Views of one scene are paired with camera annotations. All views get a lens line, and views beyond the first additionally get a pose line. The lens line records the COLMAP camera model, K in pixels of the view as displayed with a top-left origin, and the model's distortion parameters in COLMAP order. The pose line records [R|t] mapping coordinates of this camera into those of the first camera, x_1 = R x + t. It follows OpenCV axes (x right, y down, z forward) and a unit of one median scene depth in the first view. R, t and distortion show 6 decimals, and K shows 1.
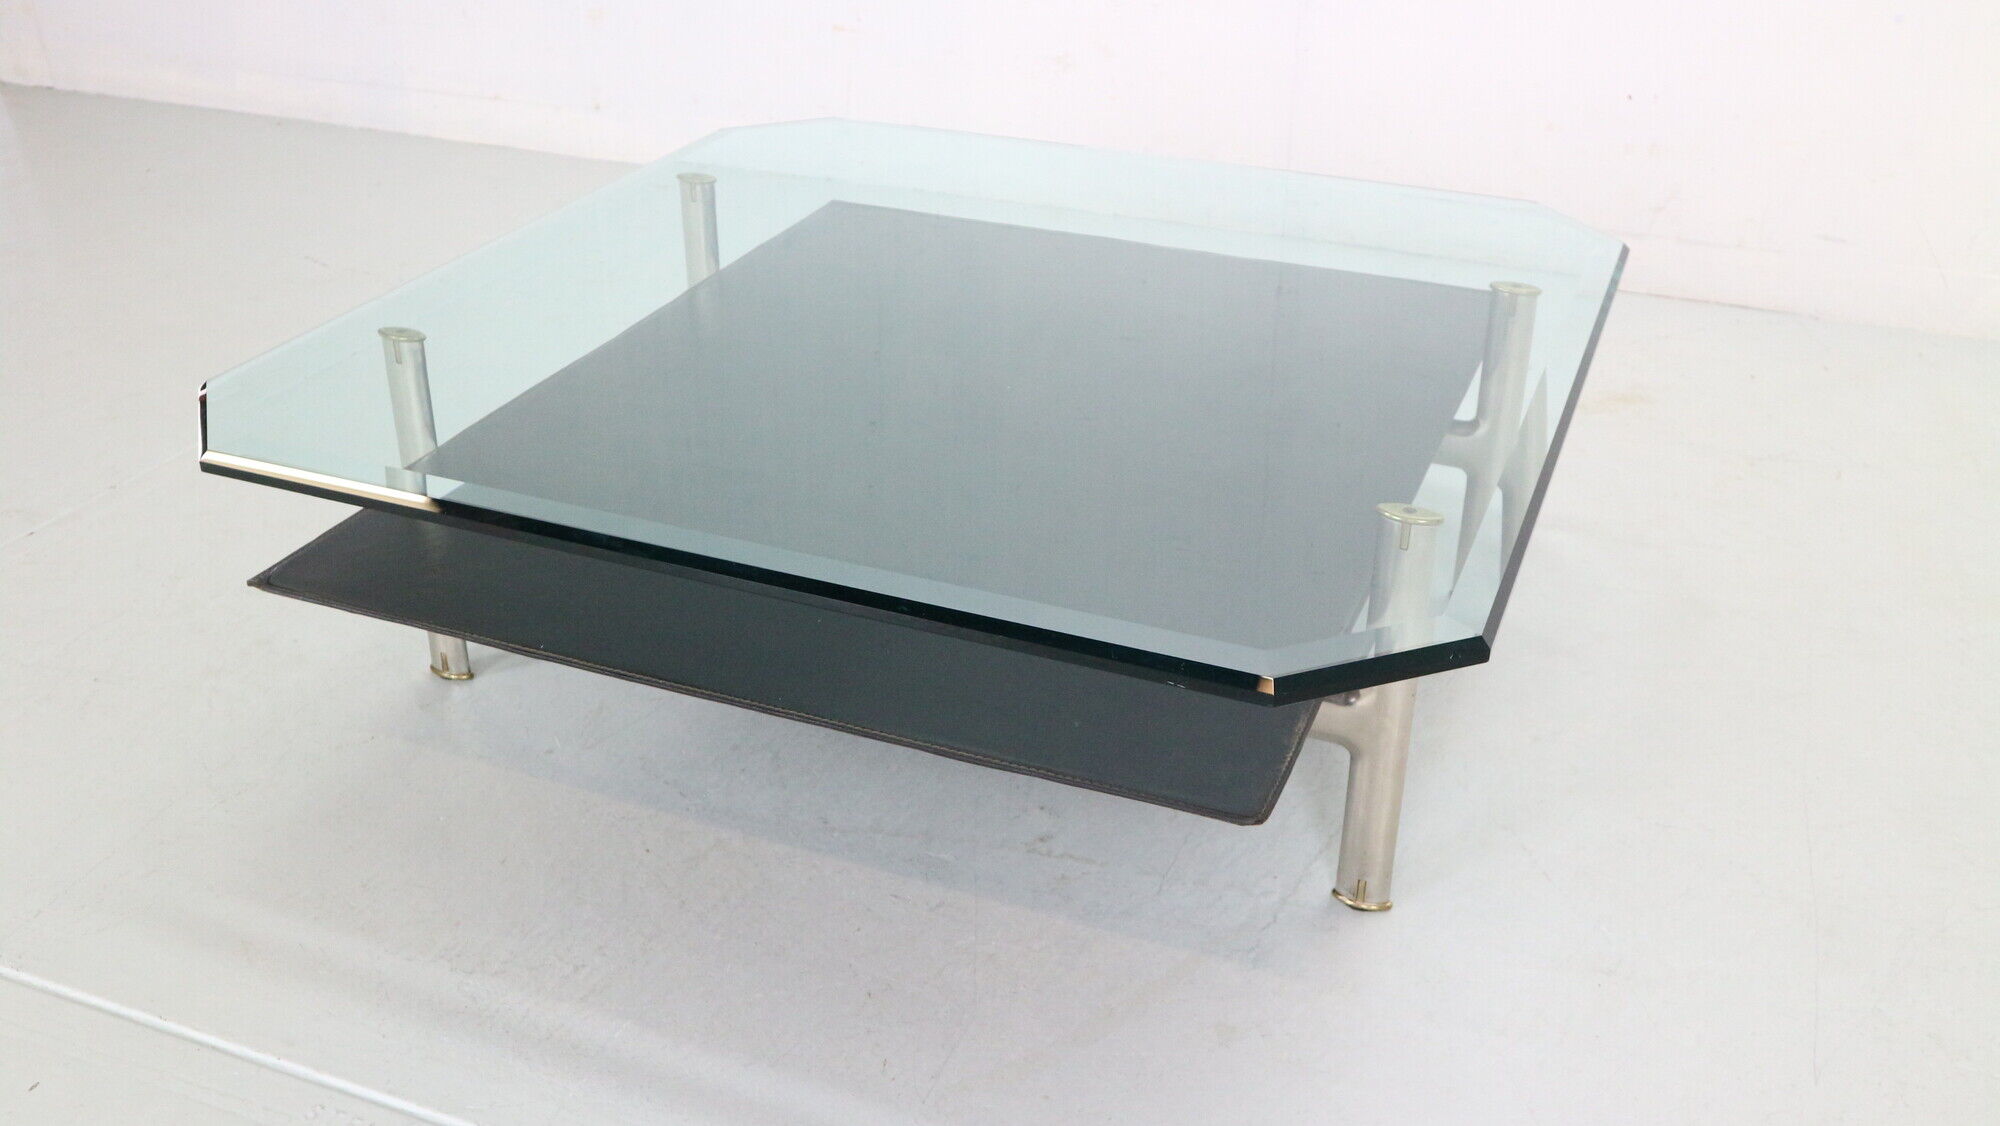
lens RADIAL K [[1867.7, 0, 1008.5], [0, 1867.7, 516.2], [0, 0, 1]] dist [-0.016422, -0.000111]
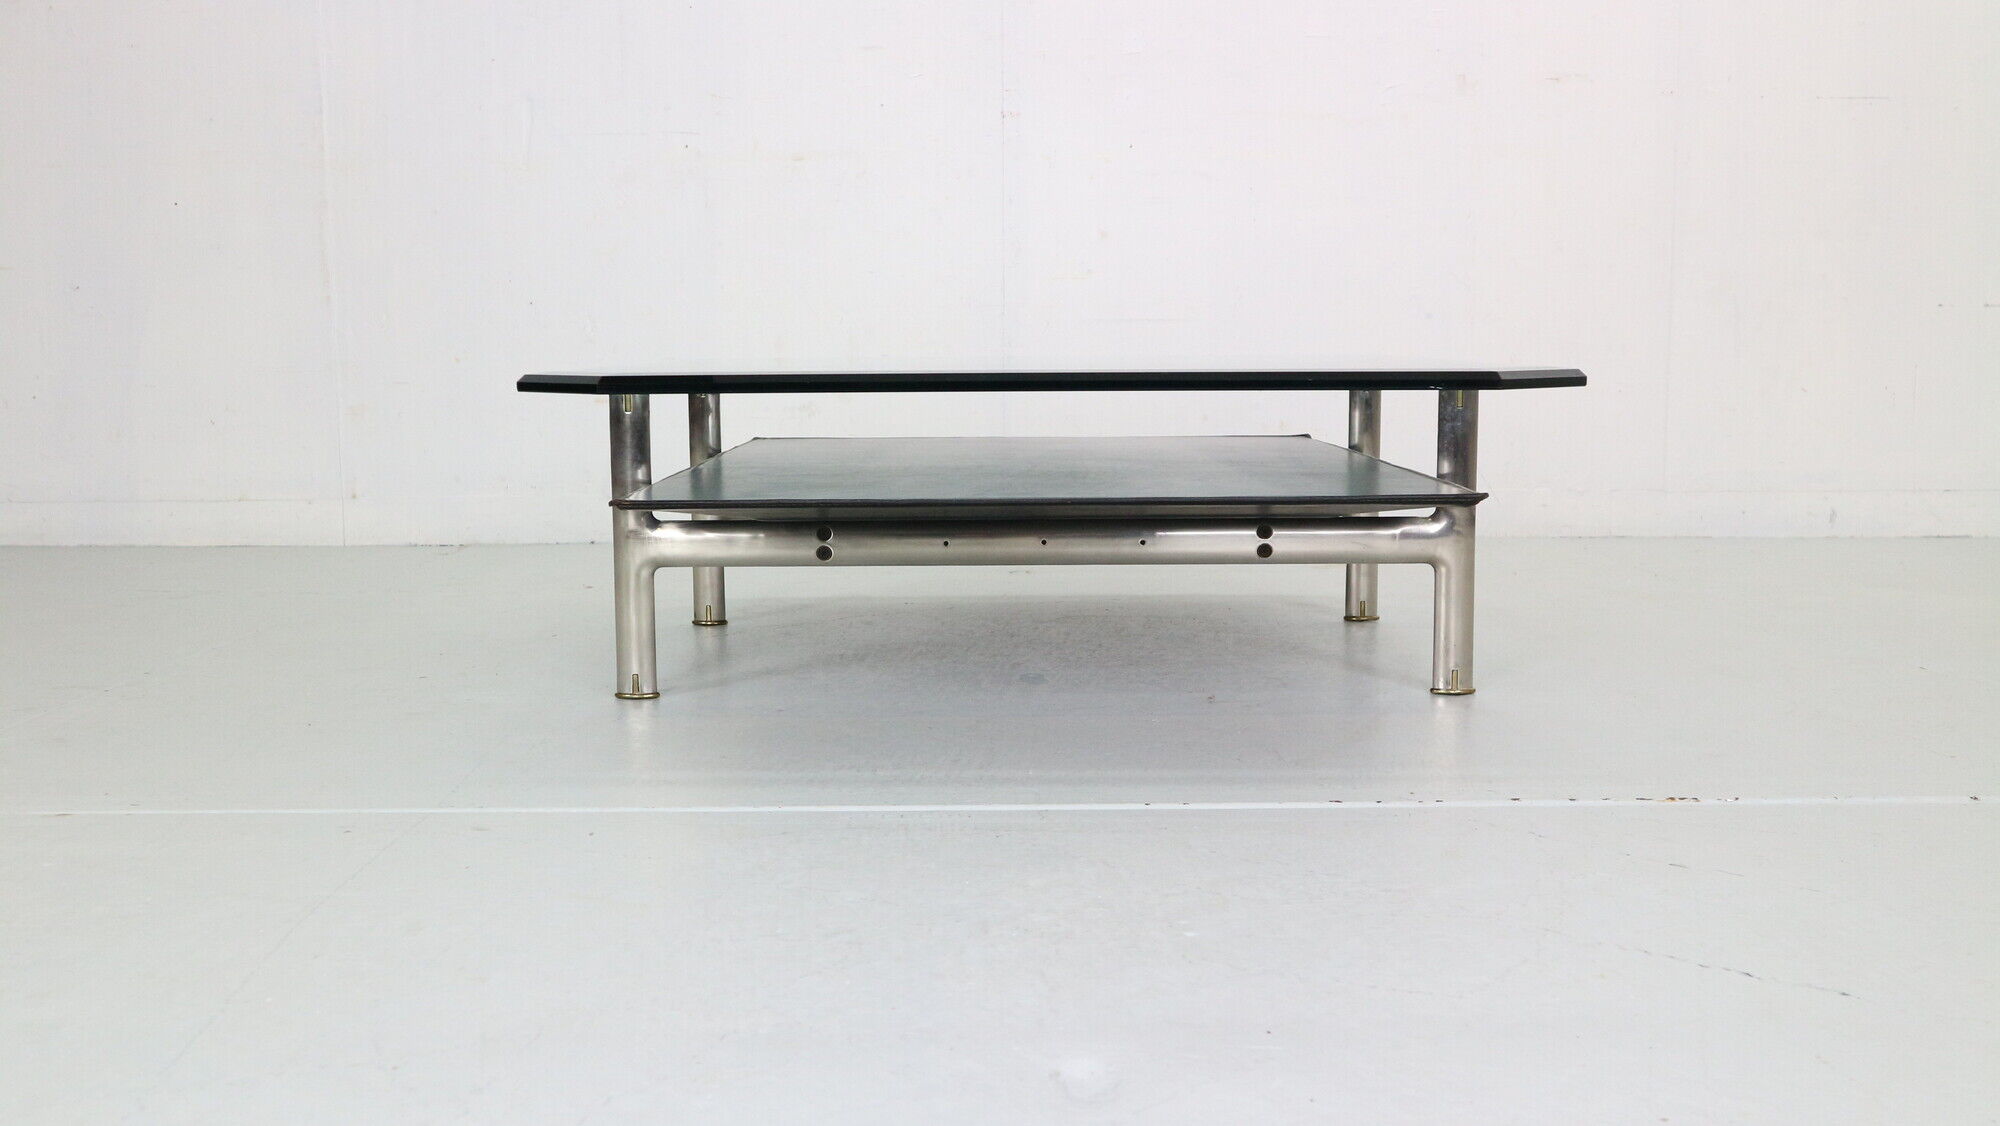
lens RADIAL K [[1841.8, 0, 1004.7], [0, 1841.8, 568.6], [0, 0, 1]] dist [-0.059876, 0.114429]
pose [[0.924321, -0.057397, 0.377274, -0.583881], [0.181633, 0.935632, -0.302658, 0.446222], [-0.335618, 0.348278, 0.875250, -0.087404]]
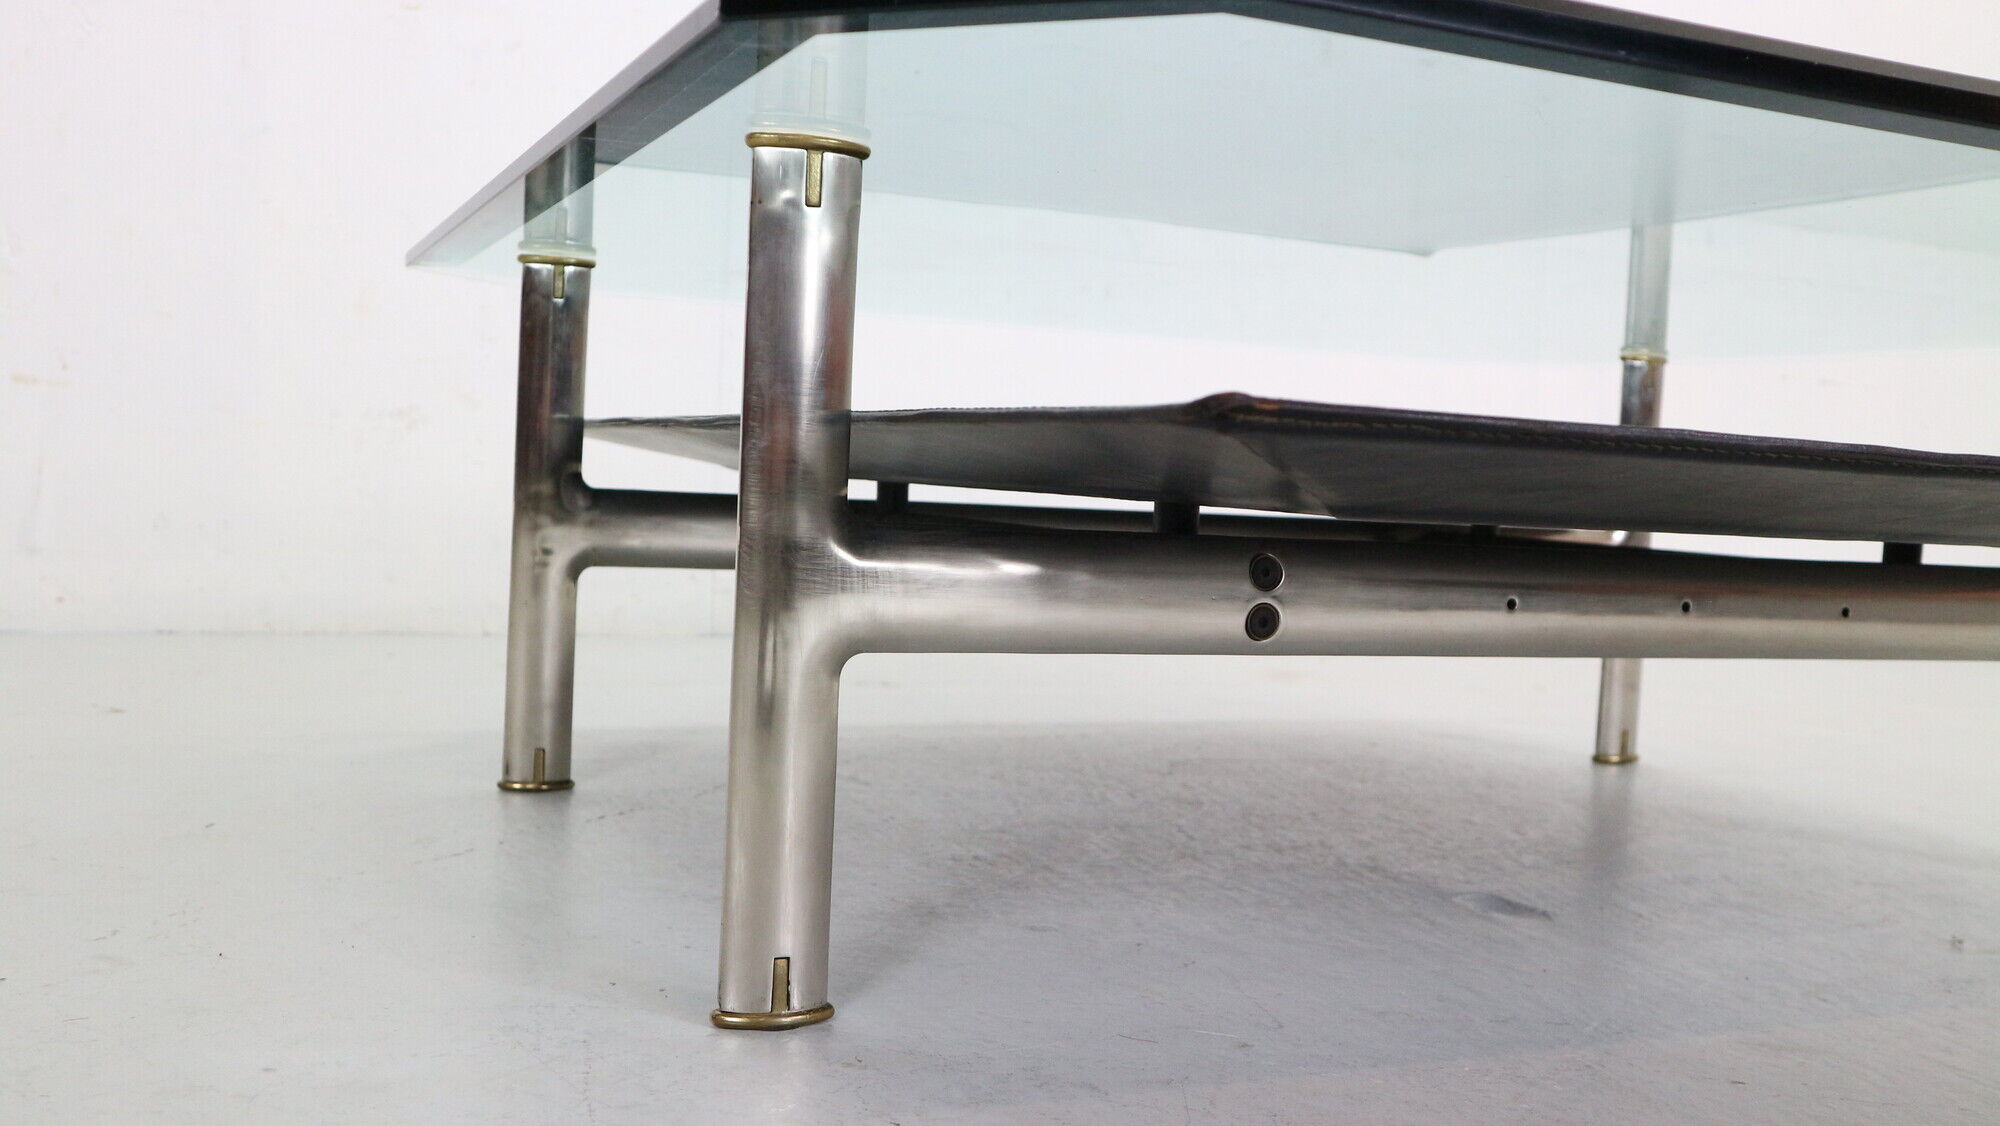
lens RADIAL K [[1831.5, 0, 1000.0], [0, 1831.5, 563.0], [0, 0, 1]] dist [-0.016644, 0.007852]
pose [[0.688077, -0.005252, 0.725619, -0.629661], [0.288187, 0.919708, -0.266620, 0.129275], [-0.665957, 0.392569, 0.634343, 0.780912]]
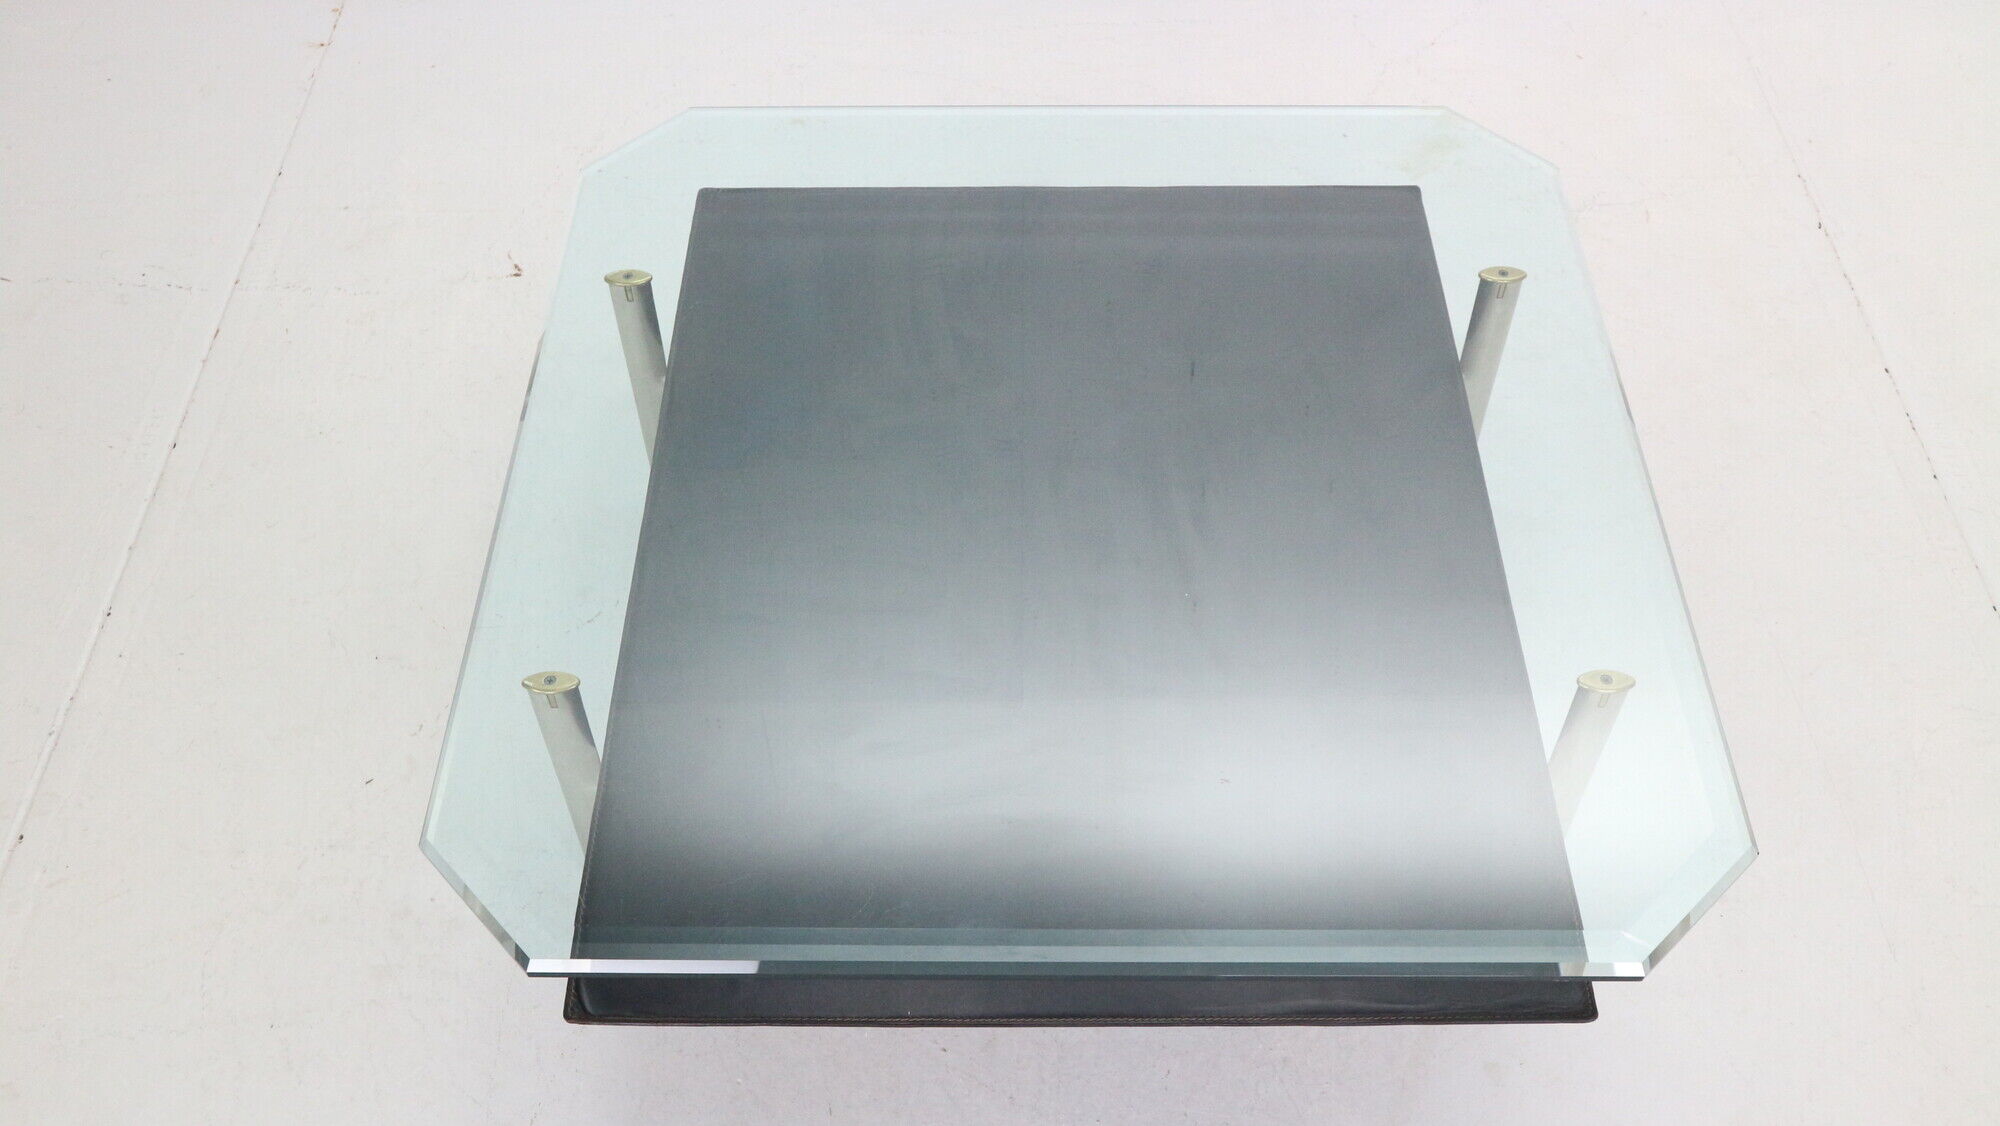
lens RADIAL K [[1853.9, 0, 1005.5], [0, 1853.9, 560.4], [0, 0, 1]] dist [-0.003898, 0.008330]
pose [[0.926052, -0.299656, 0.229422, -0.322507], [0.184311, 0.889578, 0.417948, -0.530884], [-0.329329, -0.344757, 0.879025, 0.114259]]
